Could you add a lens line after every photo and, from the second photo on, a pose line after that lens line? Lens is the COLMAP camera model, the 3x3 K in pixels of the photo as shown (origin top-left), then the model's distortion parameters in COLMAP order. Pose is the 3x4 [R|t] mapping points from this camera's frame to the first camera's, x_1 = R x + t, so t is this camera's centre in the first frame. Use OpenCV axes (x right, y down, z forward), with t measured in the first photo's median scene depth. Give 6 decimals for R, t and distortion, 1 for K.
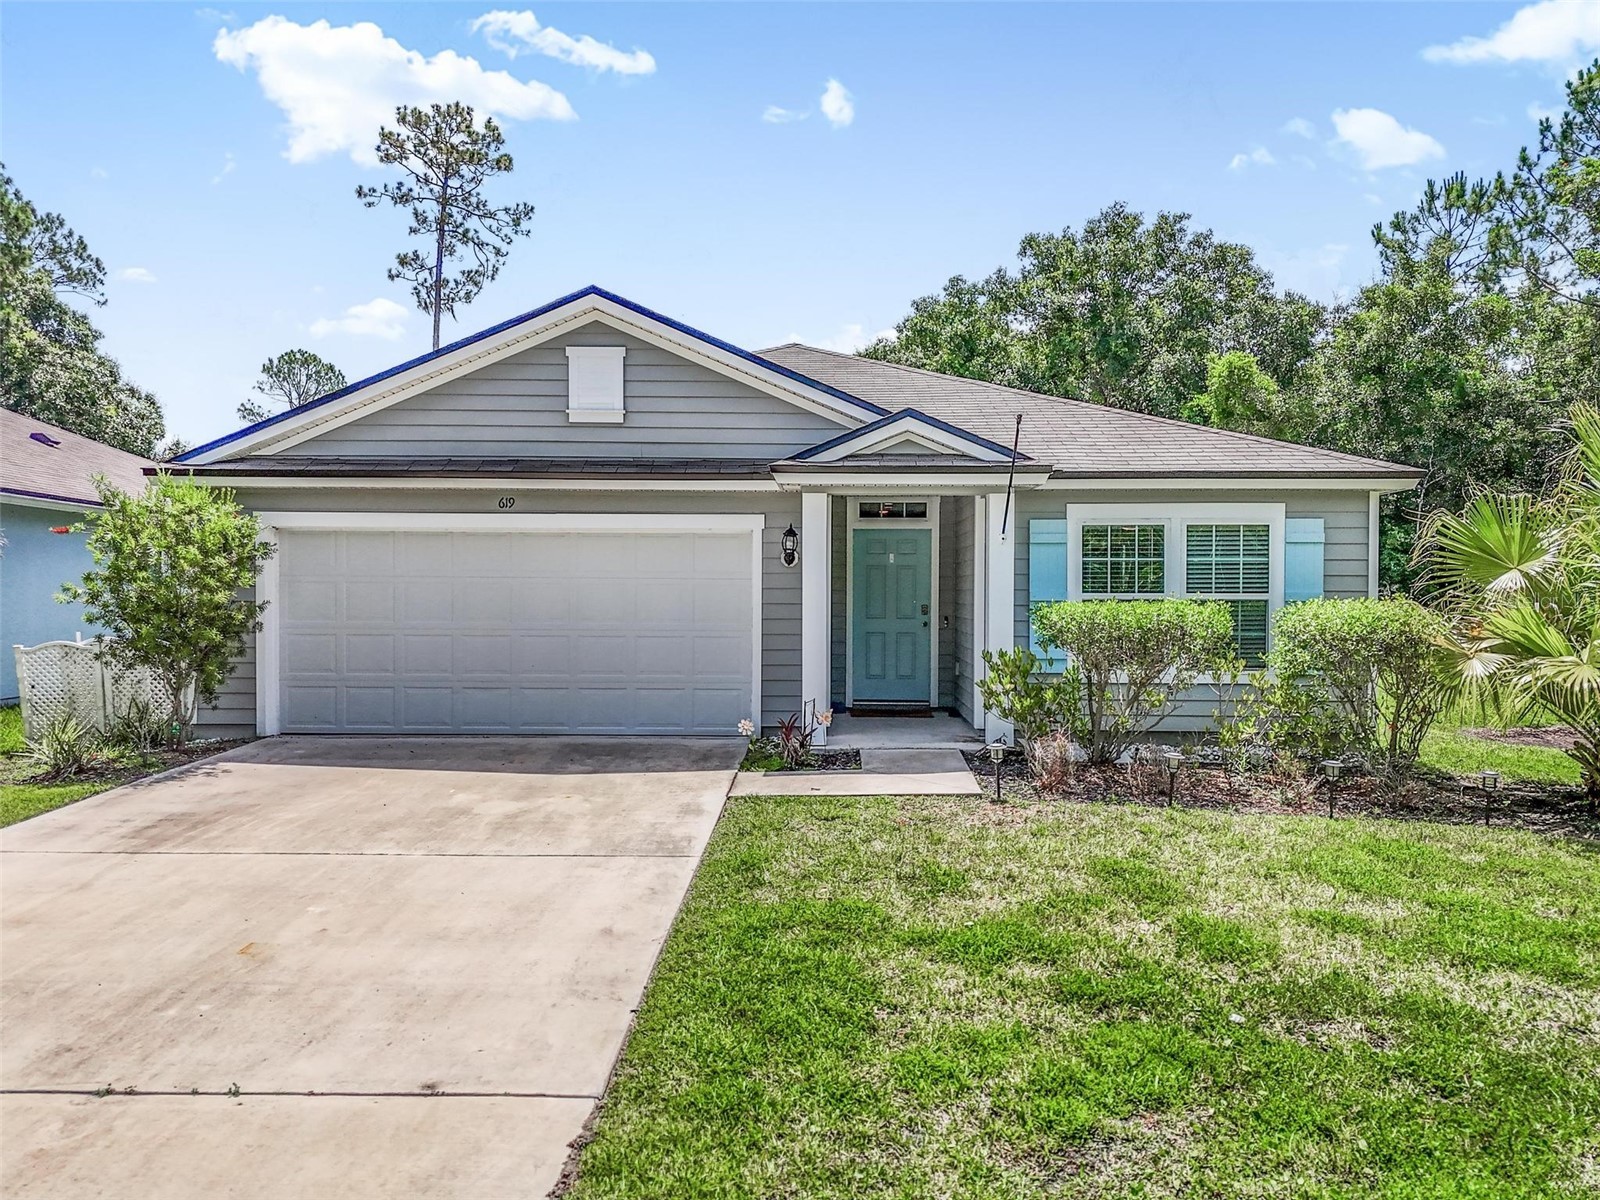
lens RADIAL K [[1185.5, 0, 796.4], [0, 1185.5, 594.7], [0, 0, 1]] dist [0.067010, -0.050229]
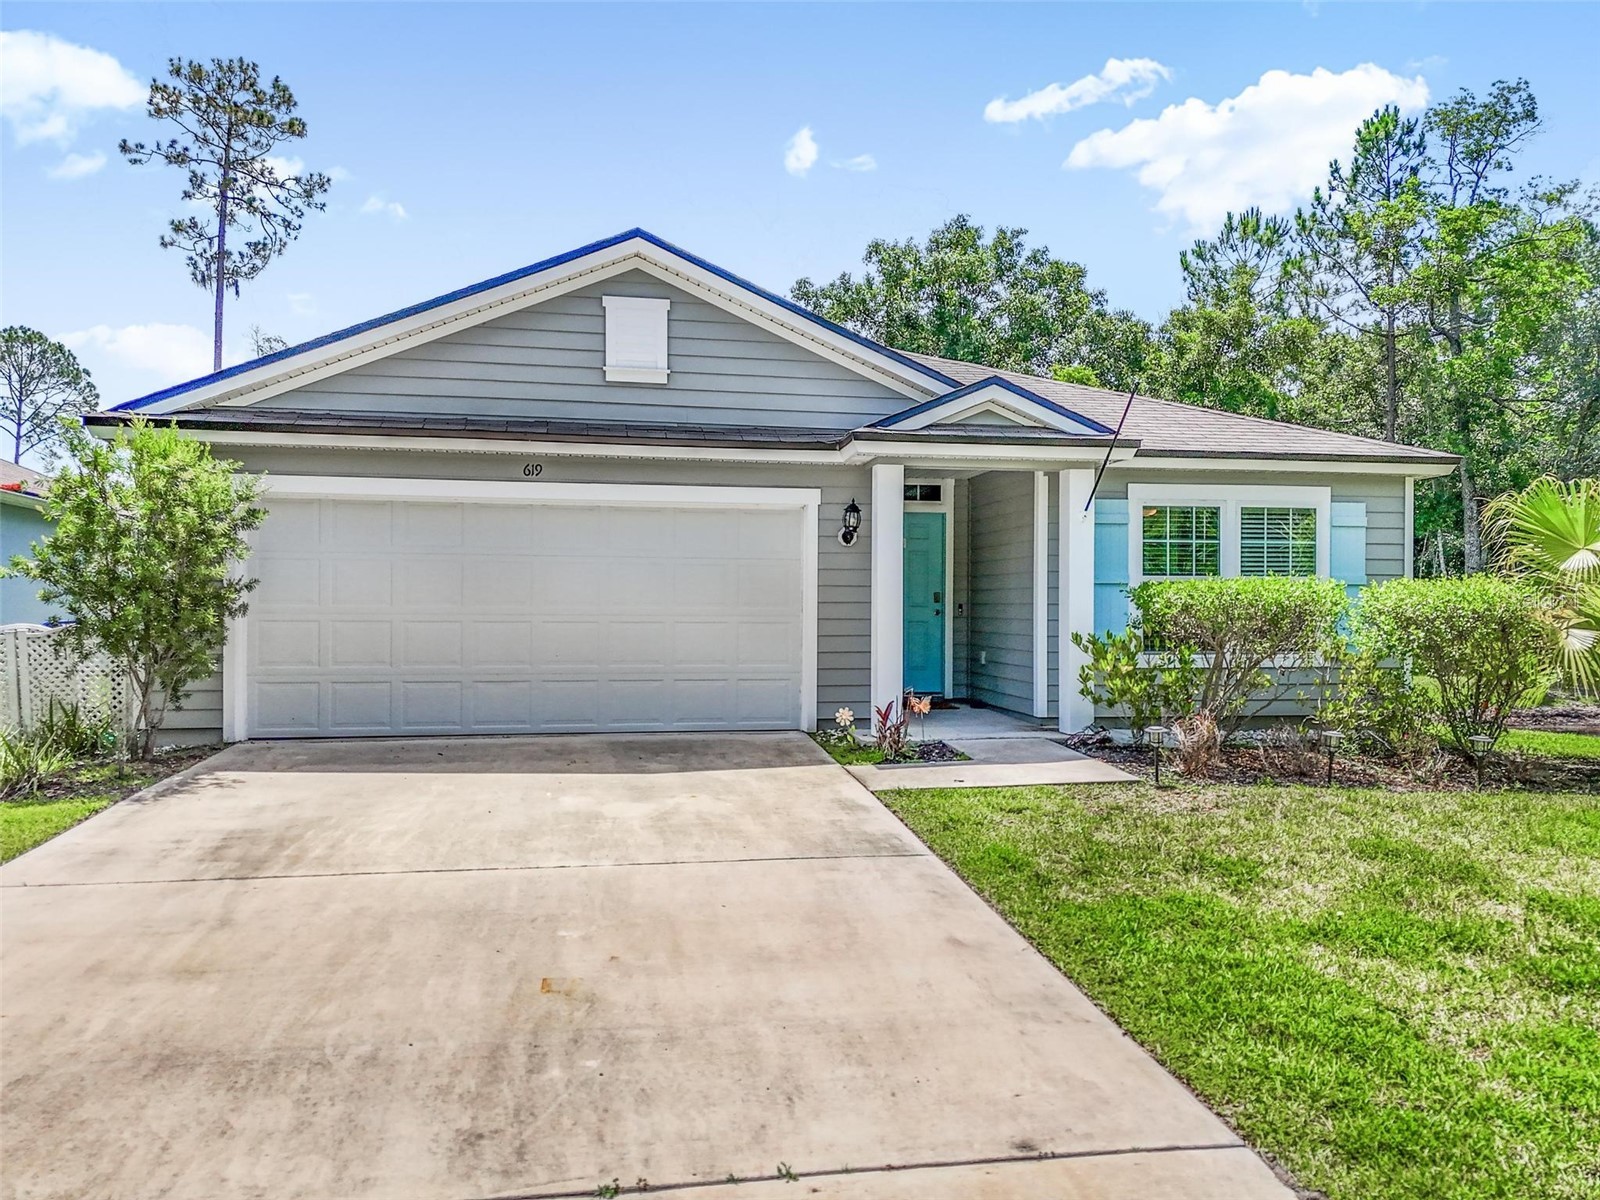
lens RADIAL K [[1182.3, 0, 800.0], [0, 1182.3, 600.0], [0, 0, 1]] dist [0.083902, -0.067438]
pose [[0.980157, 0.001017, 0.198219, -0.222507], [0.000028, 0.999986, -0.005268, 0.023214], [-0.198222, 0.005169, 0.980144, 0.100783]]
